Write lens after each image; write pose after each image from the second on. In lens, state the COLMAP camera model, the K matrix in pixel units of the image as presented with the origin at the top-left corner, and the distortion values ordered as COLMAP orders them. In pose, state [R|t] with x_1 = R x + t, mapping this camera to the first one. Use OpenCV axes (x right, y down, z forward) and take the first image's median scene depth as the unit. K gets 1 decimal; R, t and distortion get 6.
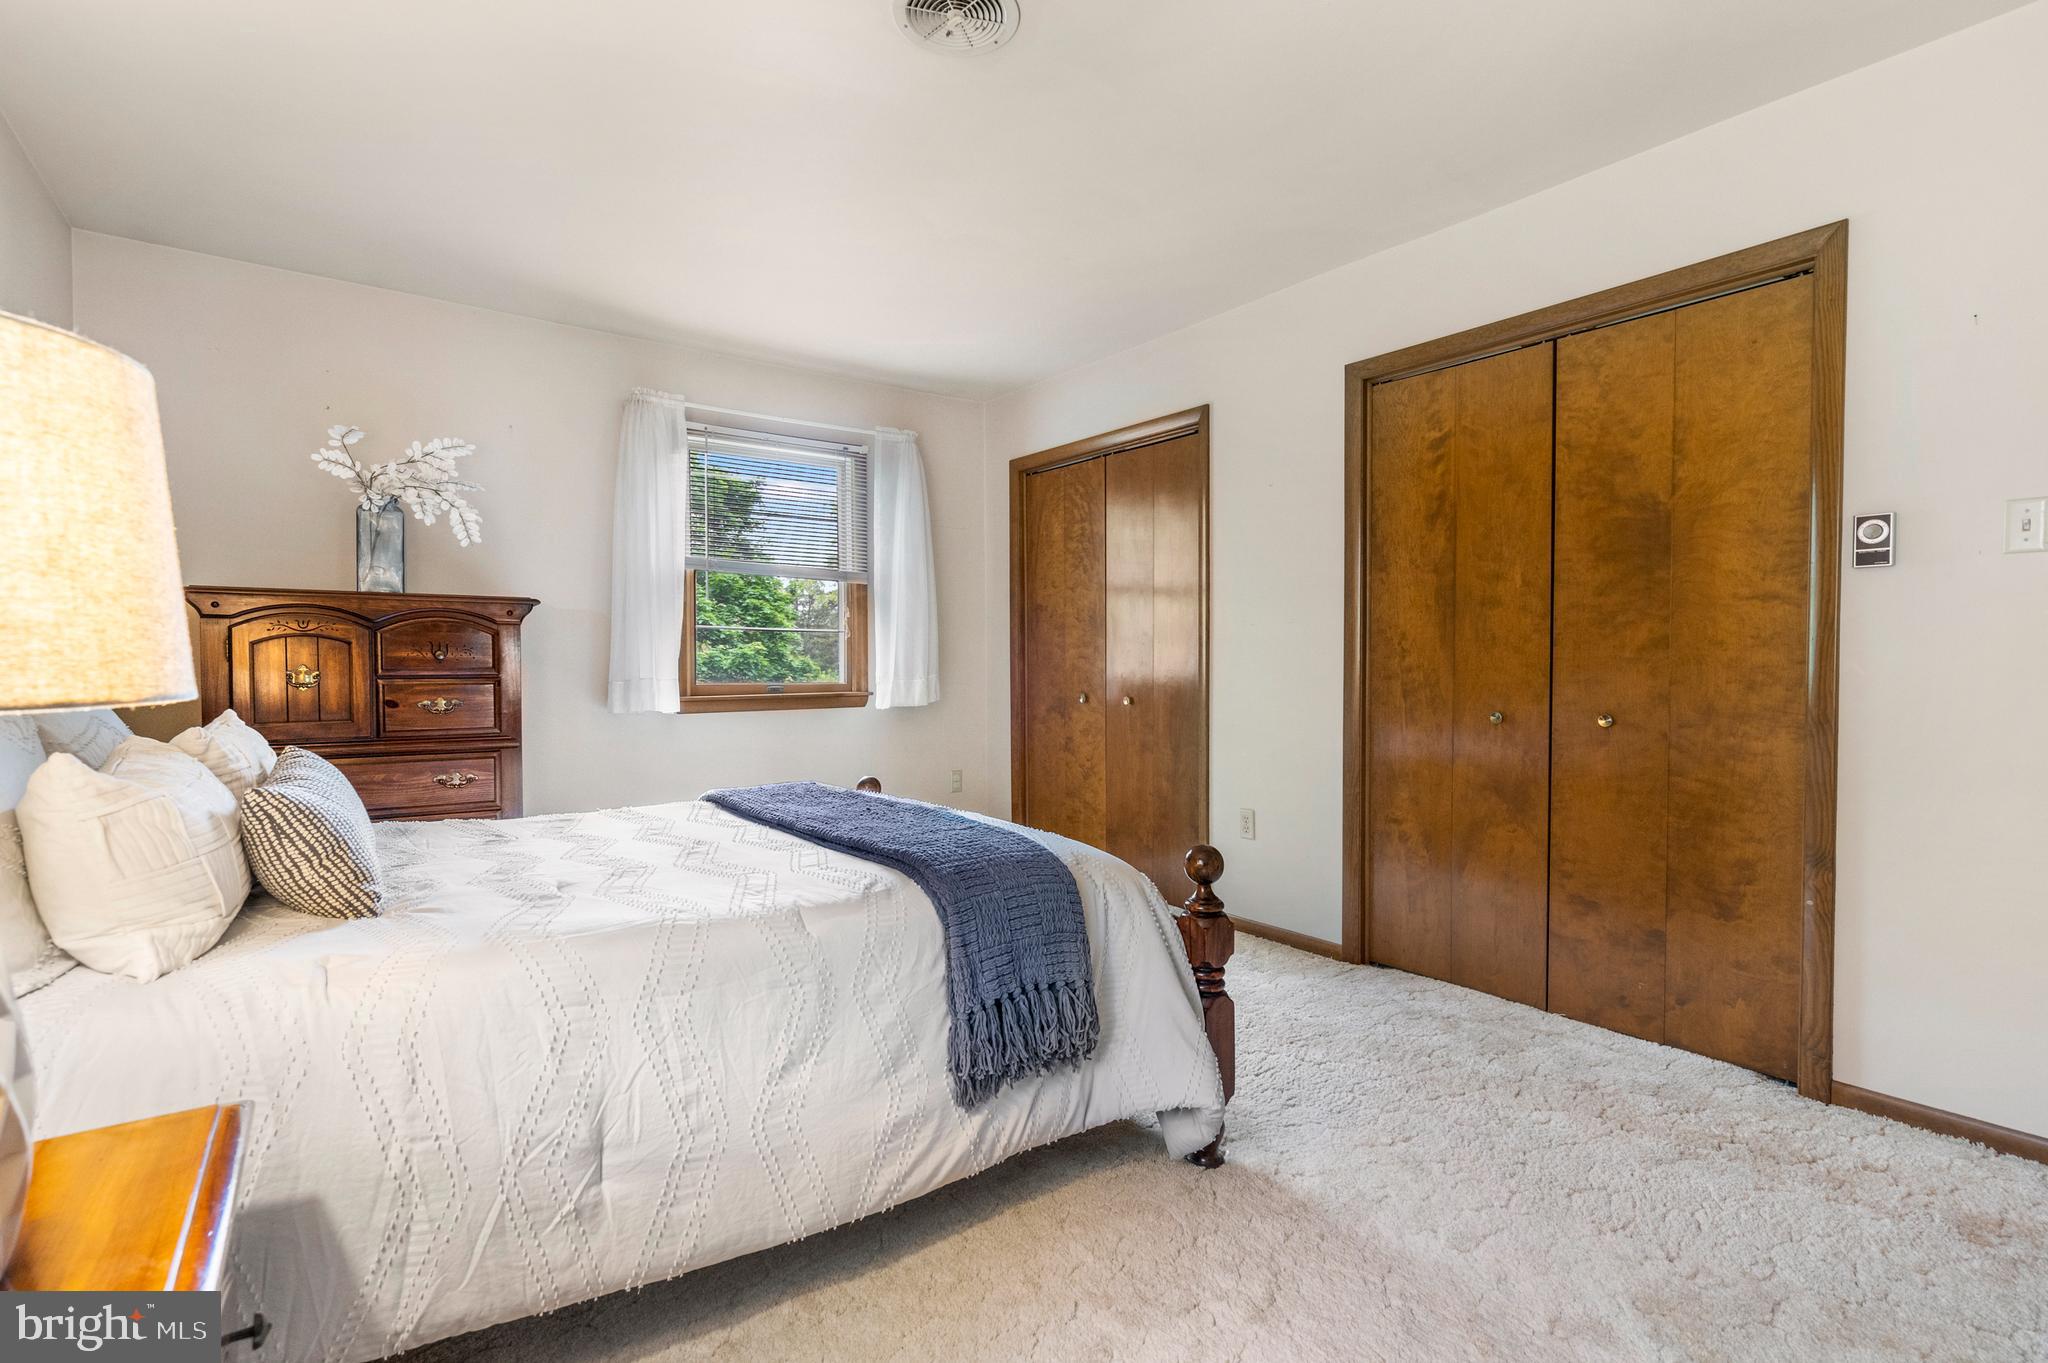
lens RADIAL K [[943.2, 0, 1019.1], [0, 943.2, 671.2], [0, 0, 1]] dist [-0.004771, 0.004472]
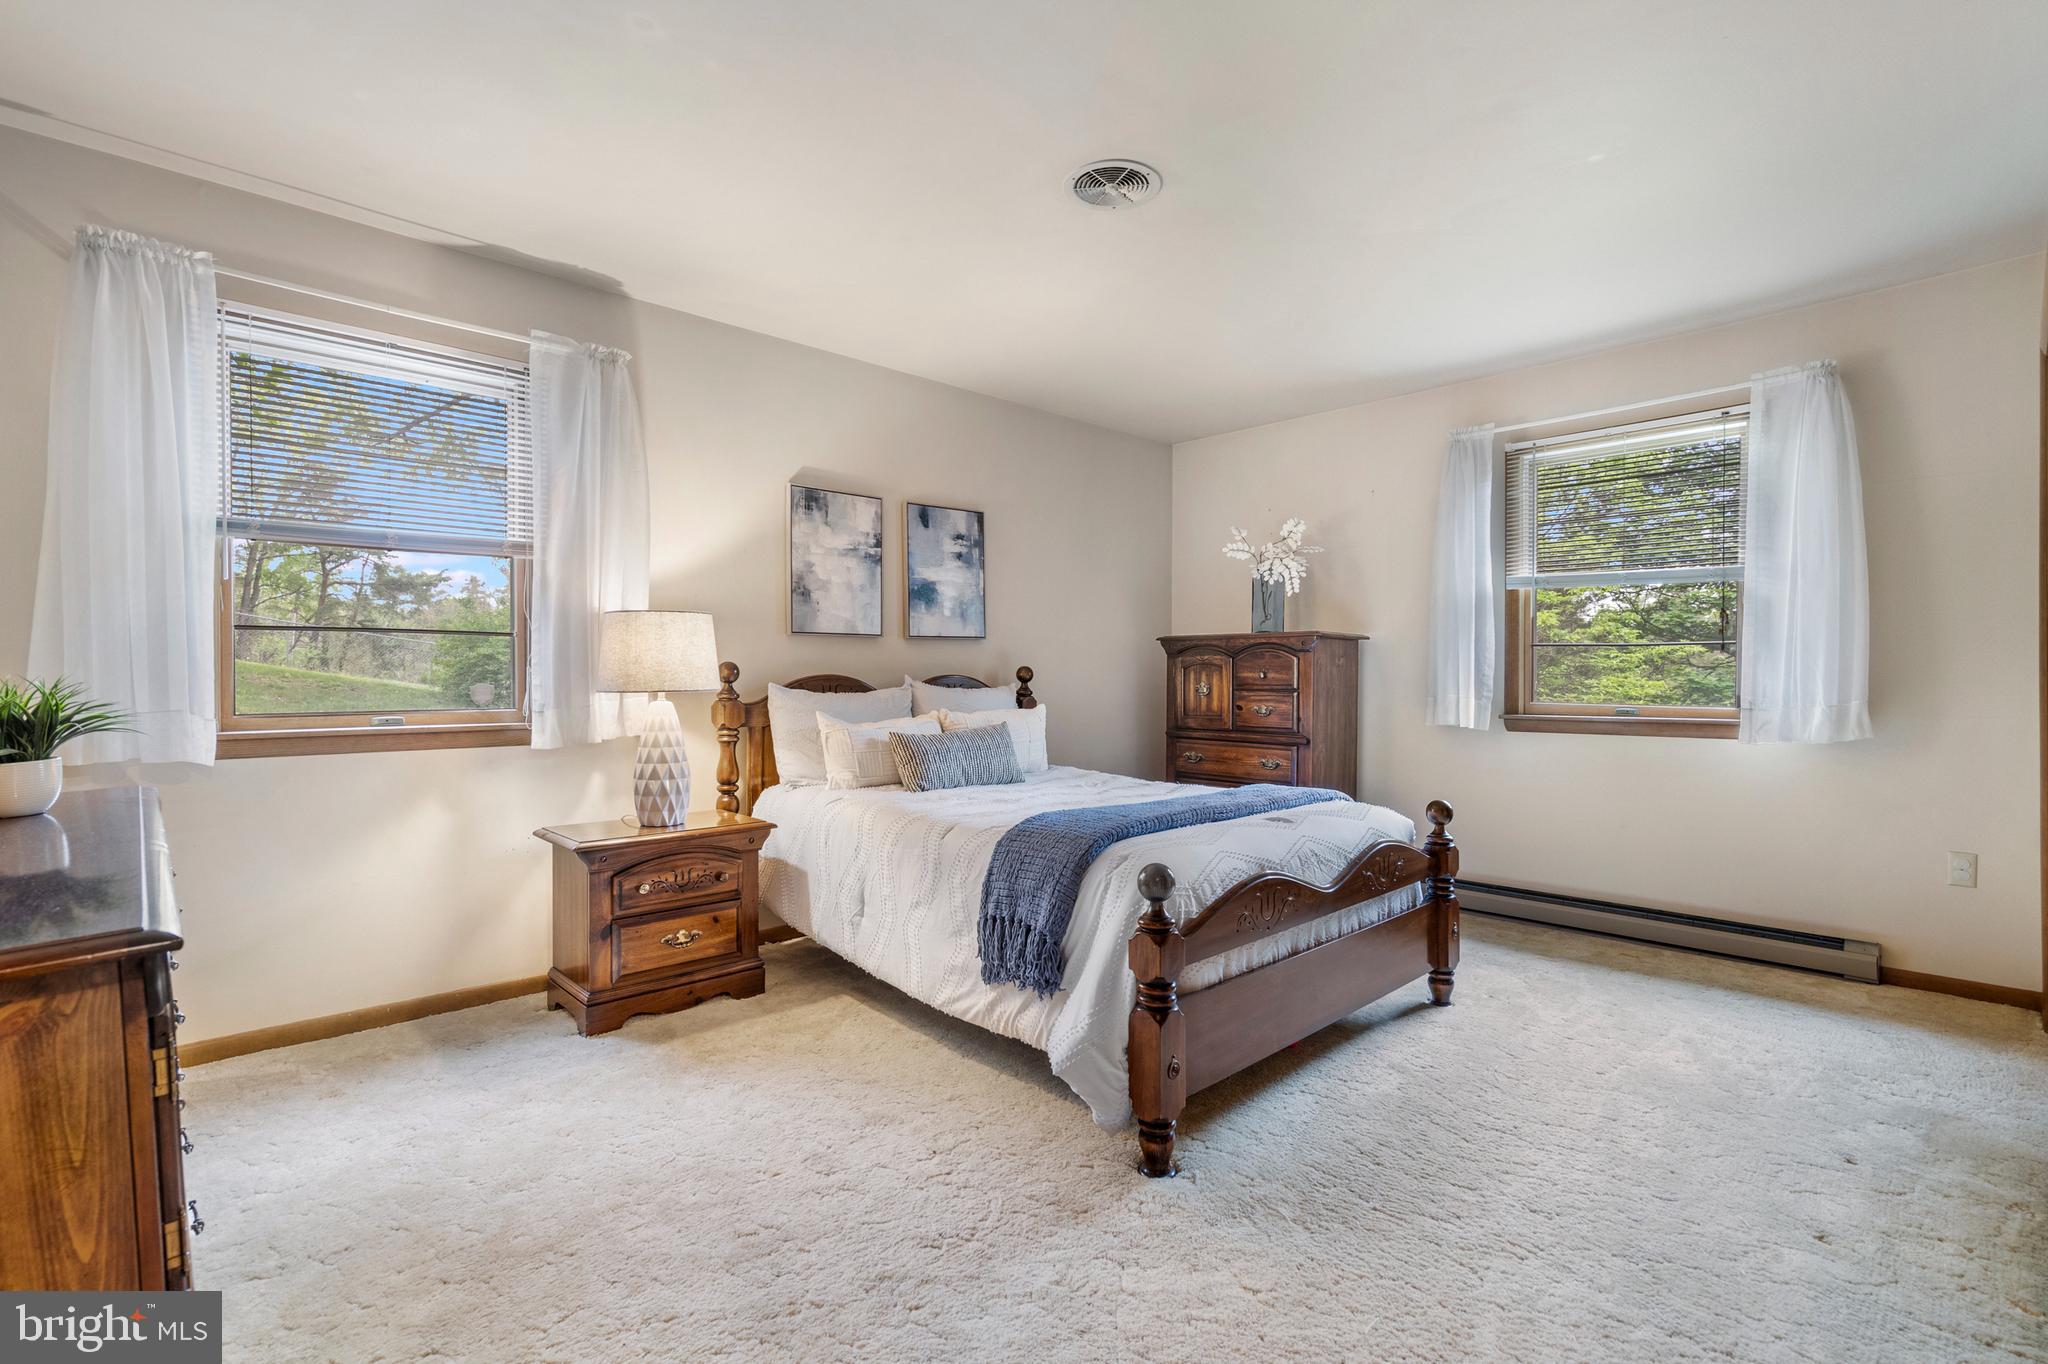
lens RADIAL K [[943.2, 0, 1019.1], [0, 943.2, 671.7], [0, 0, 1]] dist [-0.004771, 0.004472]
pose [[0.109404, 0.002288, -0.993995, 0.795193], [-0.008596, 0.999962, 0.001355, -0.021348], [0.993960, 0.008396, 0.109420, 0.485043]]
